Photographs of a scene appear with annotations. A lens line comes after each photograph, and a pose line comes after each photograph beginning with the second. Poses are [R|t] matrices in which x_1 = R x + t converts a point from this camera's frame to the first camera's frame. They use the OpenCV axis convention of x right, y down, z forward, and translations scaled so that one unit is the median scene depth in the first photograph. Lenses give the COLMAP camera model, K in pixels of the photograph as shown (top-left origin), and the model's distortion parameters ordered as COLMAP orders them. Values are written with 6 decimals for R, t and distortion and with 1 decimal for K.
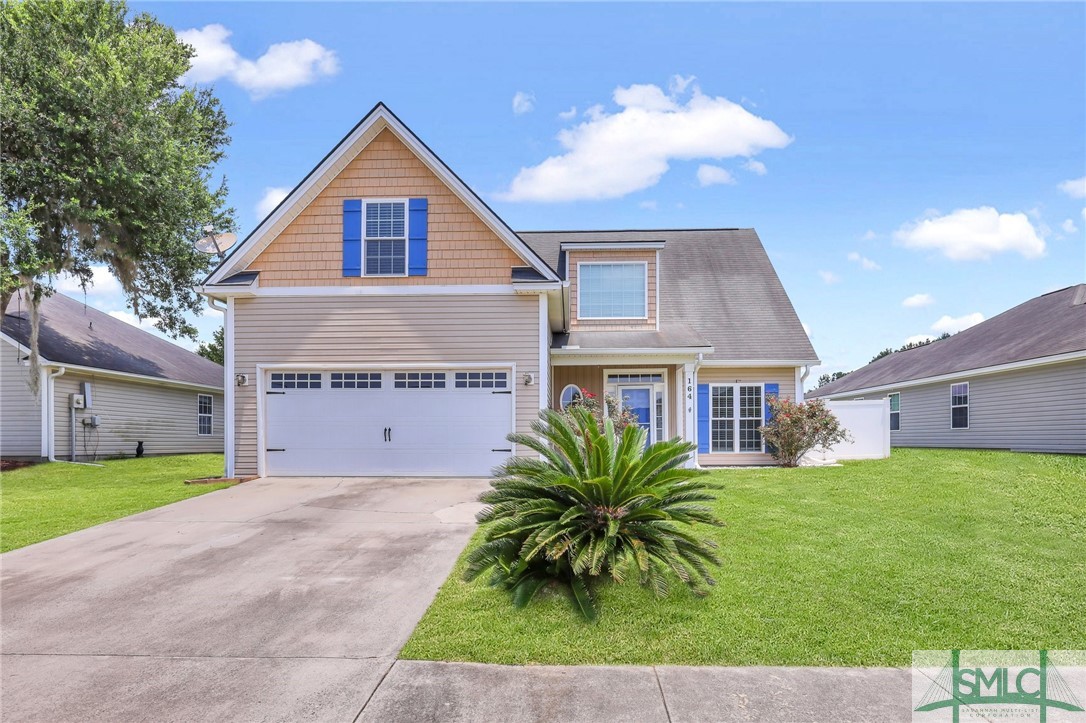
lens RADIAL K [[567.2, 0, 529.2], [0, 567.2, 374.4], [0, 0, 1]] dist [-0.019072, -0.001255]
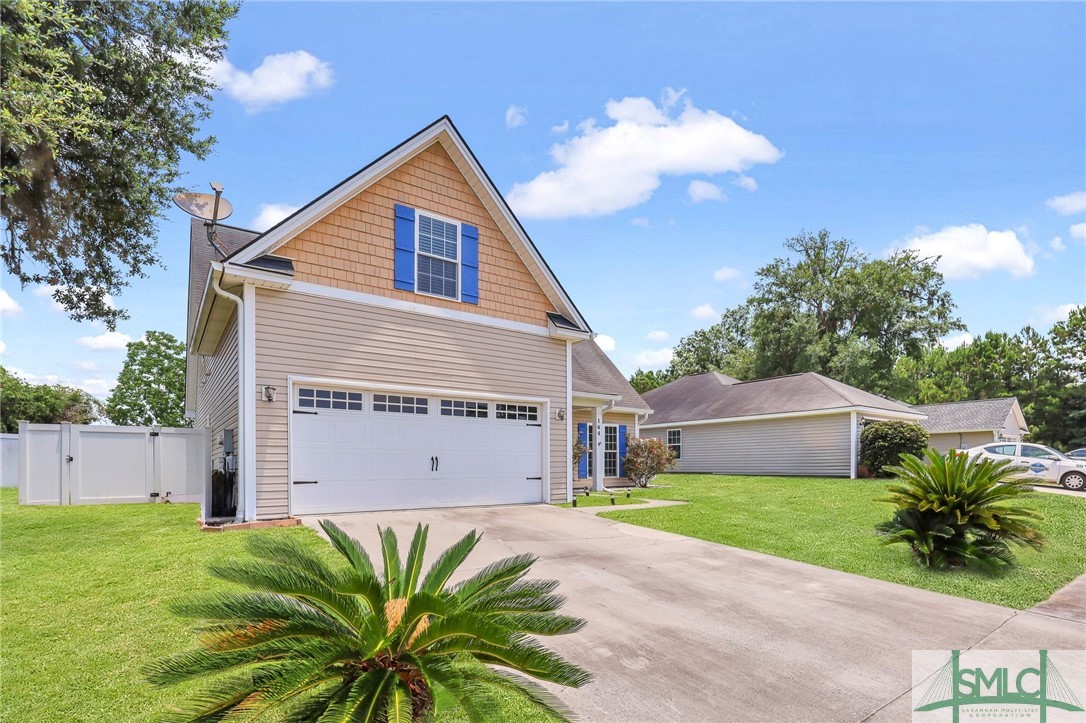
lens RADIAL K [[520.5, 0, 525.1], [0, 520.5, 406.3], [0, 0, 1]] dist [-0.034738, -0.000030]
pose [[0.796053, 0.068347, 0.601356, -0.646788], [-0.070435, 0.997314, -0.020110, 0.016775], [-0.601115, -0.026348, 0.798728, 0.210277]]
